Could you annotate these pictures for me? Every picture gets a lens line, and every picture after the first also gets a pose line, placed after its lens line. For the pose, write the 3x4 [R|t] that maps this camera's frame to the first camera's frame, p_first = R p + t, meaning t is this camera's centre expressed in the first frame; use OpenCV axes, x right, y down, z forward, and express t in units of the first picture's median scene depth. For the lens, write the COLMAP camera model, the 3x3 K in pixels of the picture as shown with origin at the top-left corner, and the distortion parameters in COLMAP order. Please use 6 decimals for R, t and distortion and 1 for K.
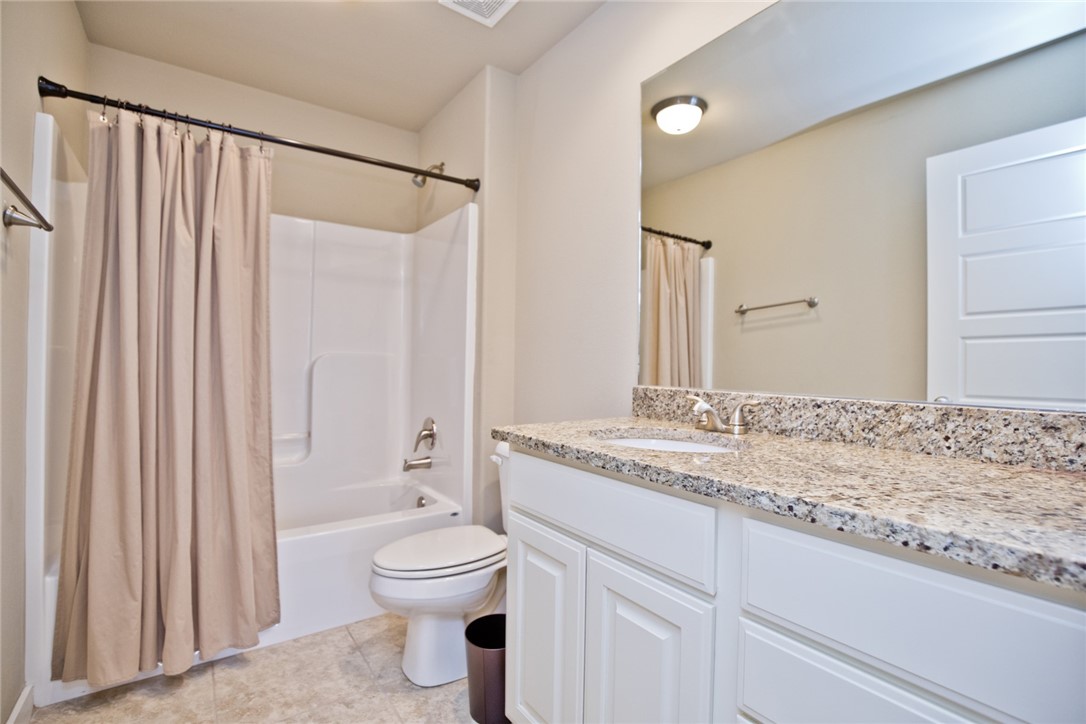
lens RADIAL K [[507.9, 0, 543.0], [0, 507.9, 362.0], [0, 0, 1]] dist [-0.001845, -0.000122]
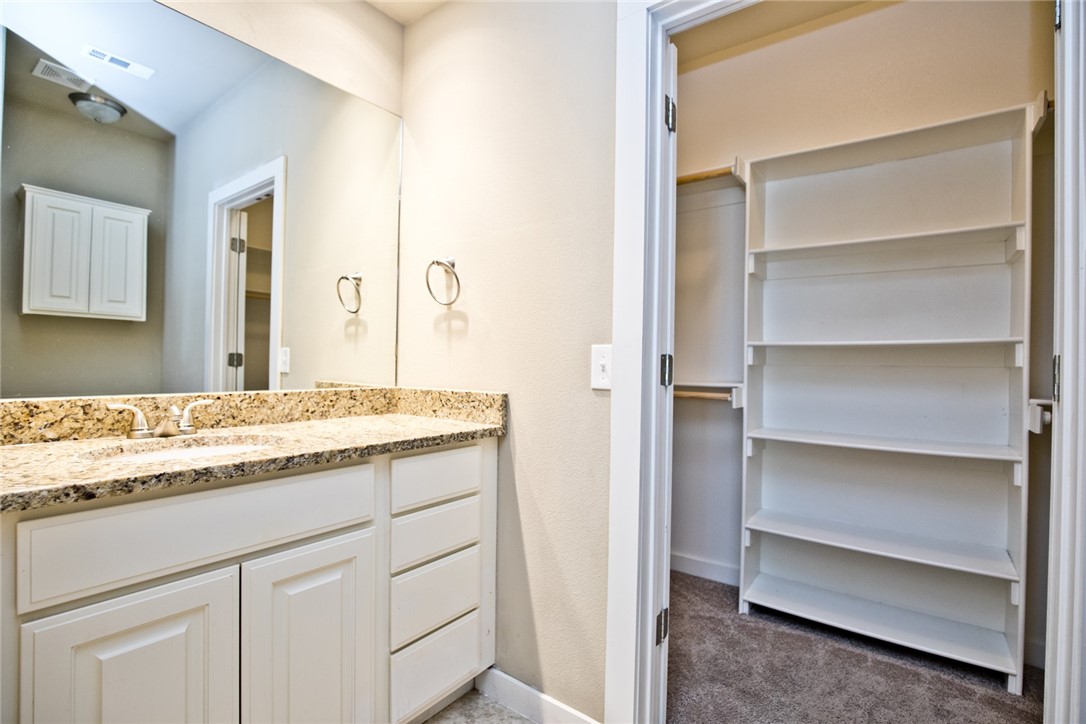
lens RADIAL K [[507.9, 0, 543.0], [0, 507.9, 362.0], [0, 0, 1]] dist [-0.001845, -0.000122]
pose [[-0.314528, -0.019728, 0.949043, -0.997043], [-0.031138, 0.999460, 0.010457, -0.045622], [-0.948737, -0.026262, -0.314973, 0.771592]]
